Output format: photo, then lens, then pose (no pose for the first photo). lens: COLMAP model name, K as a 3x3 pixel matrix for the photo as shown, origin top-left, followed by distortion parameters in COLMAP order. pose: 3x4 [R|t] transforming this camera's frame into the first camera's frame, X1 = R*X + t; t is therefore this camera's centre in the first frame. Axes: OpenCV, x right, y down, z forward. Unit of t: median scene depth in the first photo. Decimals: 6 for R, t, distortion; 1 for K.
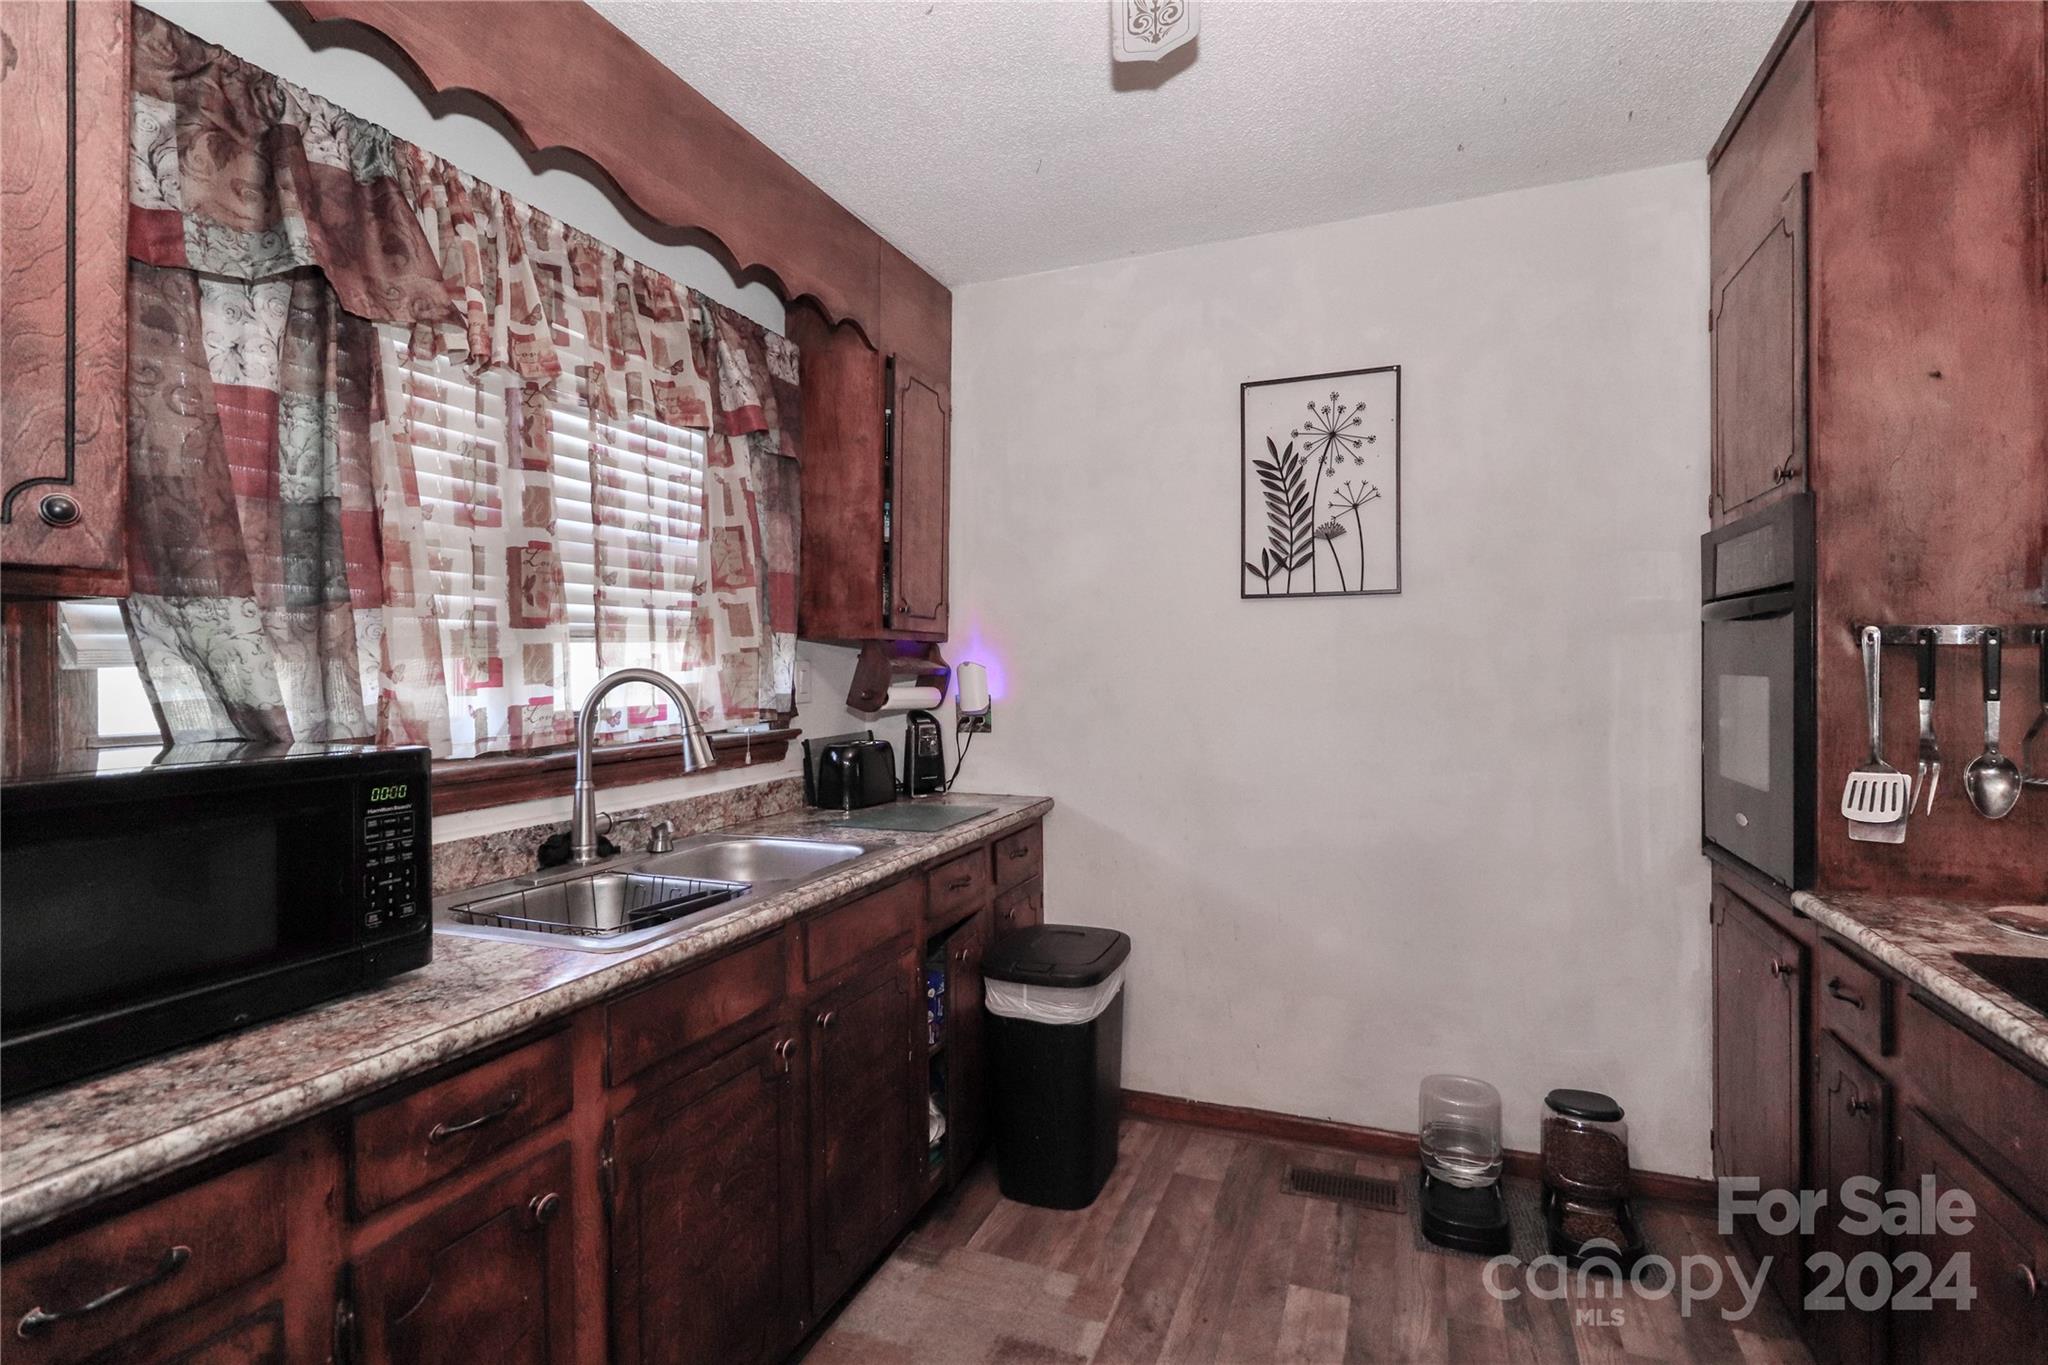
lens RADIAL K [[969.4, 0, 1055.5], [0, 969.4, 670.6], [0, 0, 1]] dist [-0.002911, -0.000719]
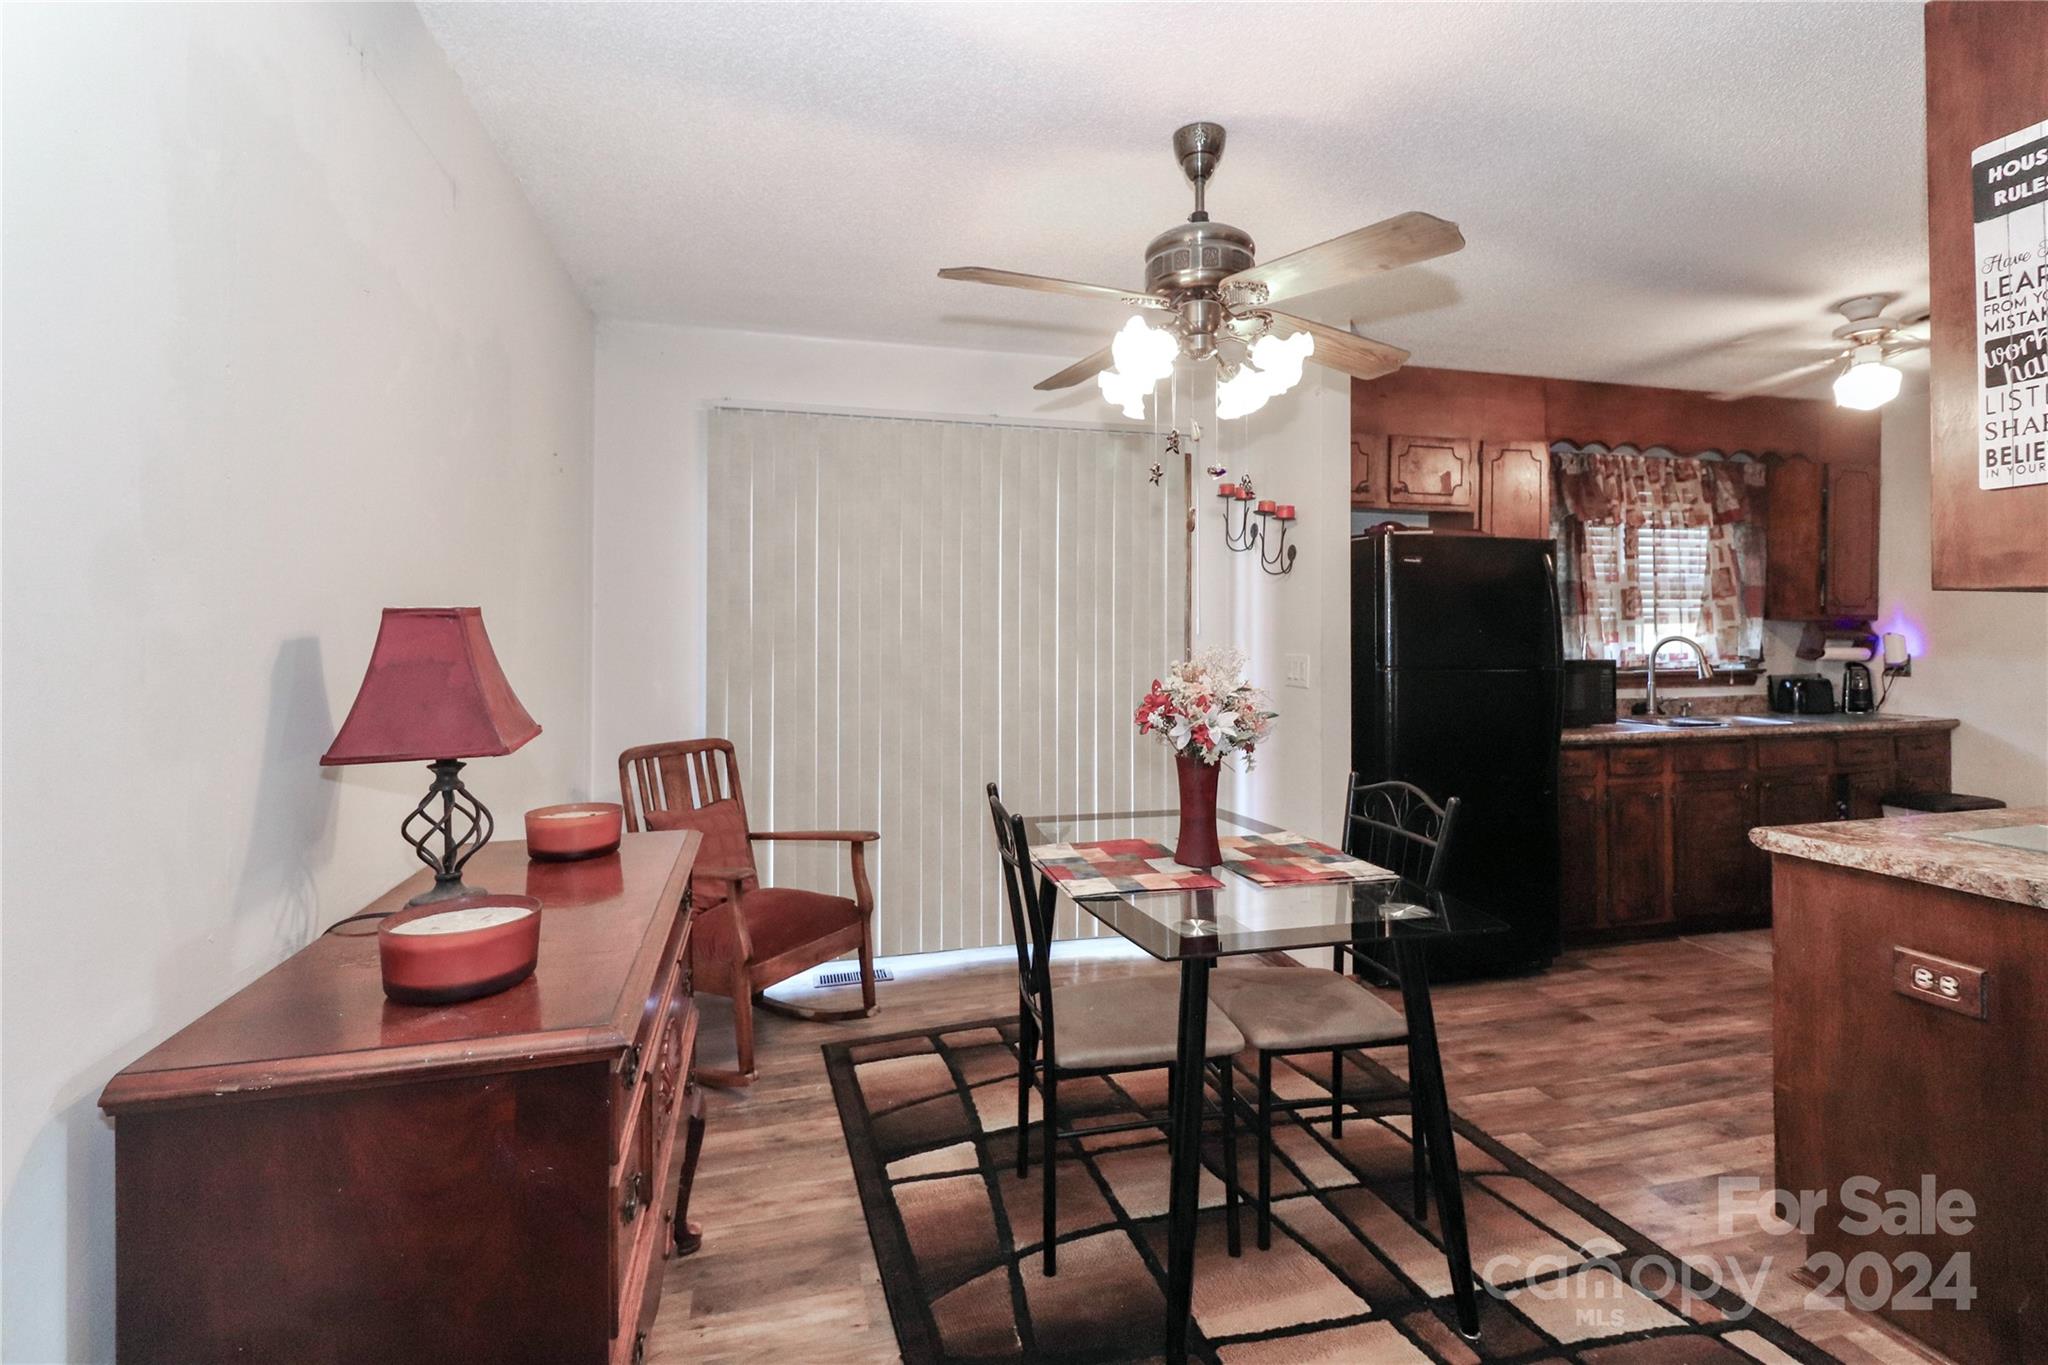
lens RADIAL K [[959.5, 0, 1043.0], [0, 959.5, 624.5], [0, 0, 1]] dist [-0.000992, -0.000516]
pose [[0.586163, -0.000287, -0.810193, 0.485173], [-0.007182, 0.999959, -0.005550, -0.004834], [0.810161, 0.009072, 0.586137, -1.409765]]
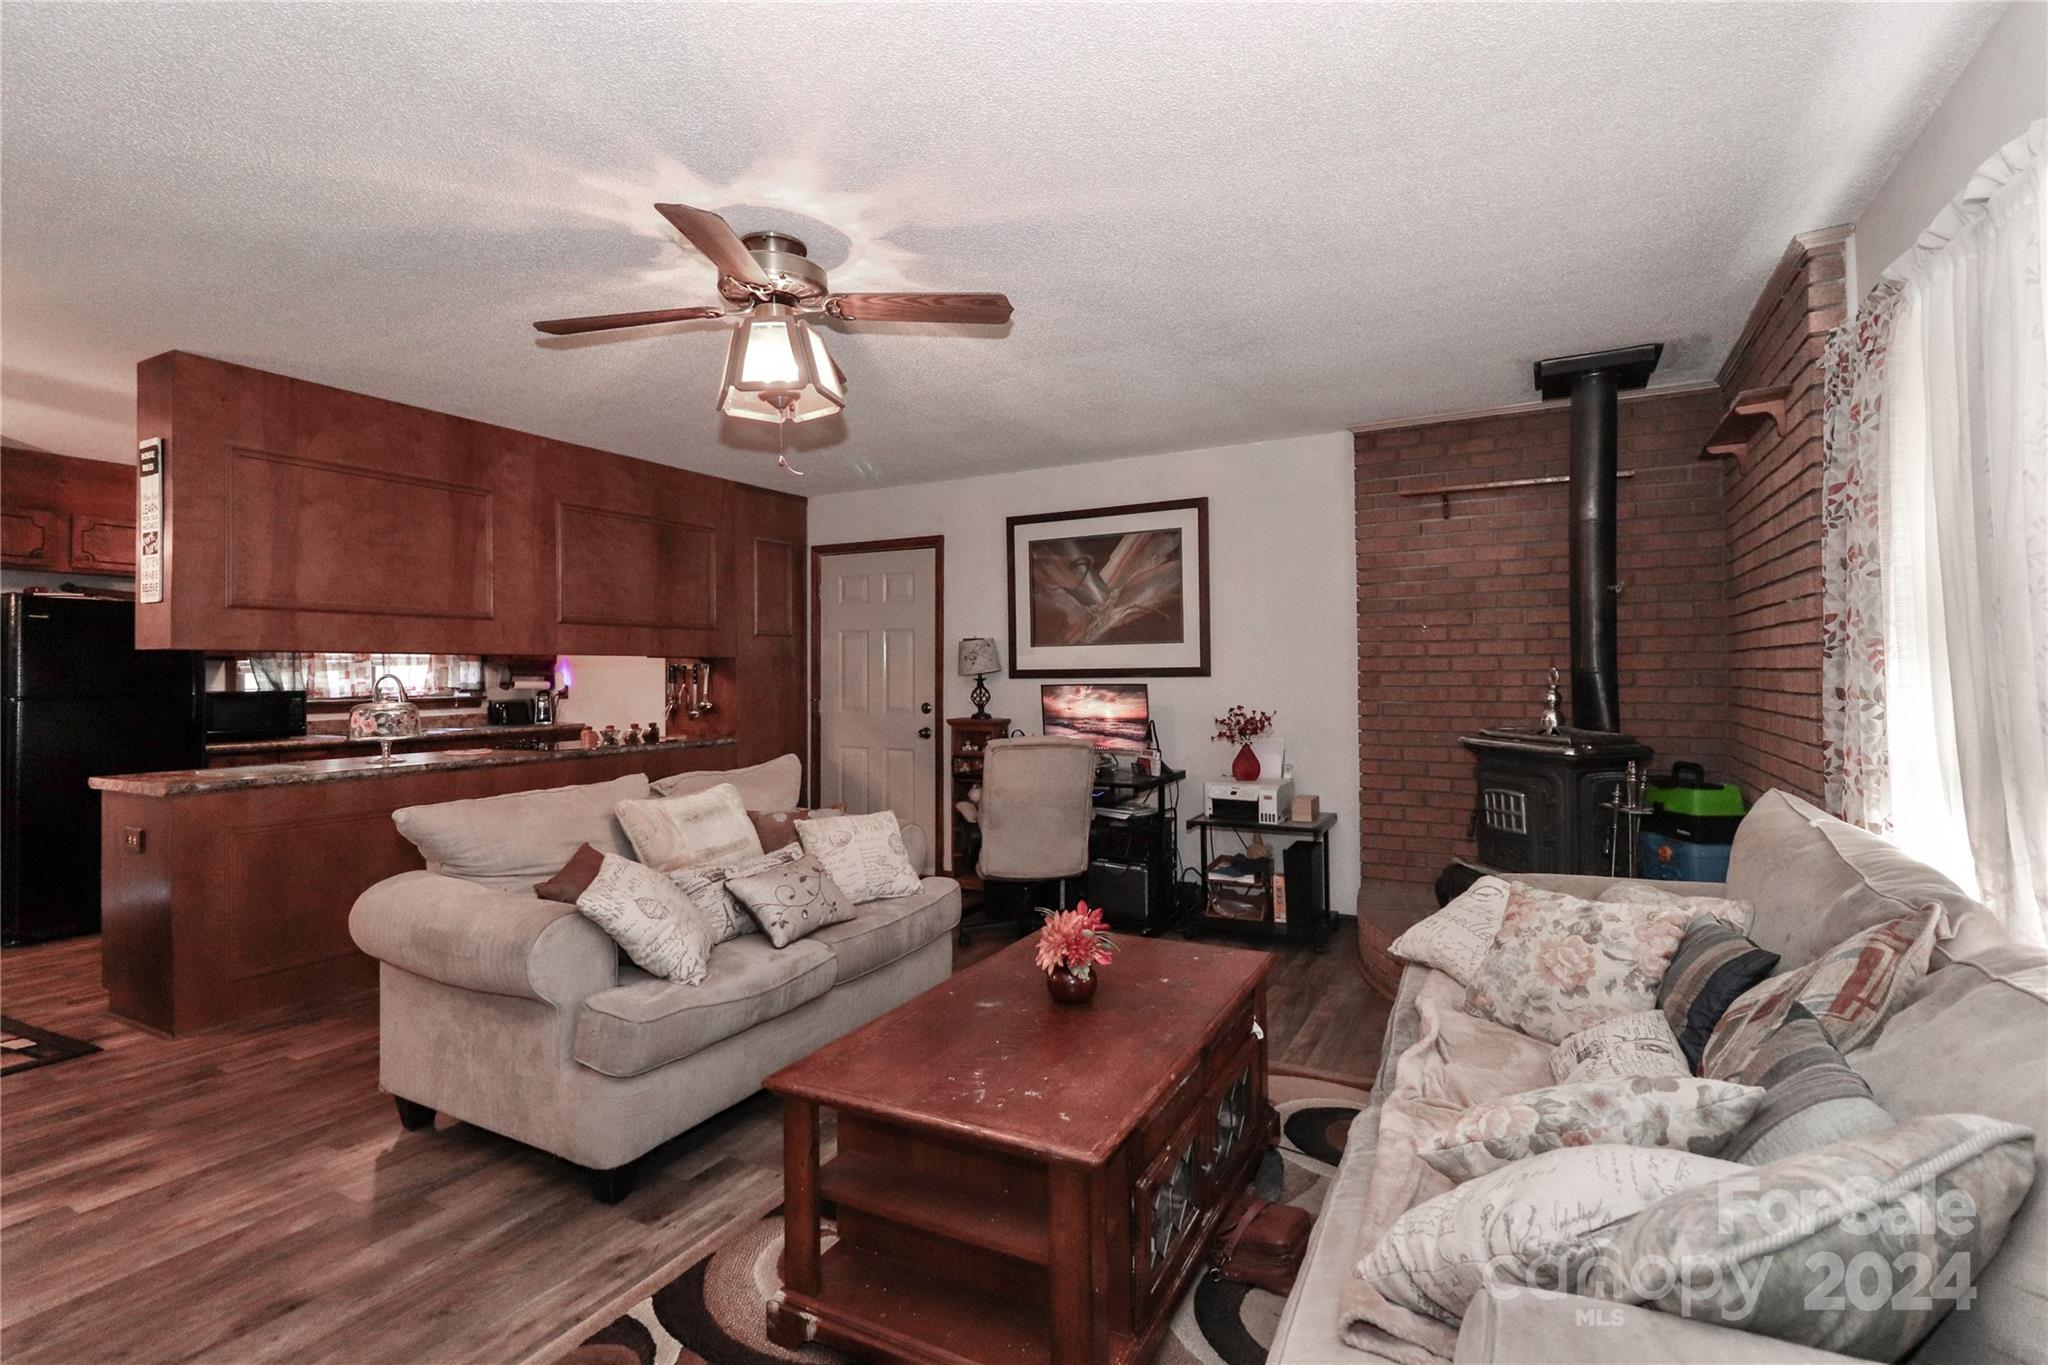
lens RADIAL K [[948.4, 0, 1034.9], [0, 948.4, 663.8], [0, 0, 1]] dist [0.001312, -0.000060]
pose [[0.989929, 0.001338, -0.141556, 1.960893], [-0.003218, 0.999910, -0.013050, -0.000719], [0.141526, 0.013374, 0.989844, -1.707290]]
